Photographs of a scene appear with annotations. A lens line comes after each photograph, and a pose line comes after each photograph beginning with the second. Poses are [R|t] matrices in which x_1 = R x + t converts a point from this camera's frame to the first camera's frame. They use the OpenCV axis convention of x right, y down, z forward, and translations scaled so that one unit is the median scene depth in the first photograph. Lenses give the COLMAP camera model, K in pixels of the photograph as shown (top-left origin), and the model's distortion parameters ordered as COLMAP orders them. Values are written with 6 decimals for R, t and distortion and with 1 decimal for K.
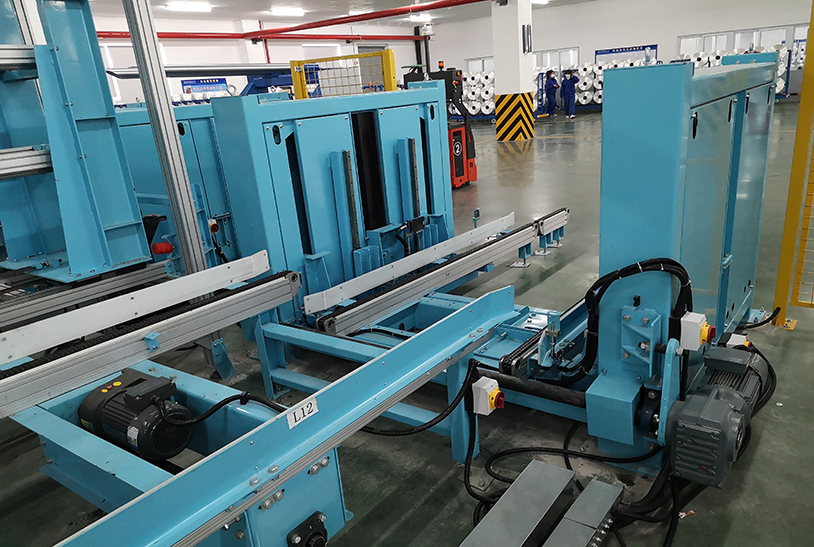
lens RADIAL K [[650.1, 0, 407.0], [0, 650.1, 273.5], [0, 0, 1]] dist [0.047449, -0.075556]
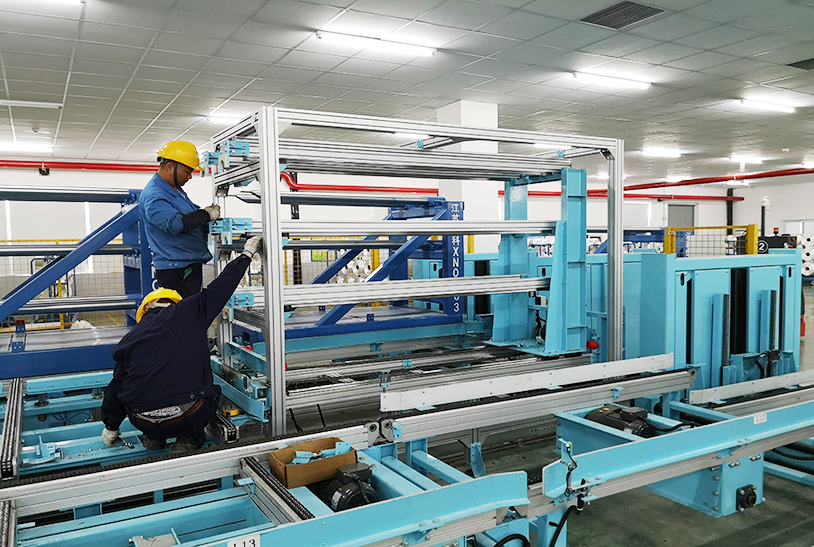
lens RADIAL K [[650.1, 0, 407.0], [0, 650.1, 273.5], [0, 0, 1]] dist [0.047449, -0.075556]
pose [[0.913039, 0.078534, -0.400241, -0.145571], [-0.162327, 0.970192, -0.179936, 0.123956], [0.374180, 0.229258, 0.898571, -0.496595]]
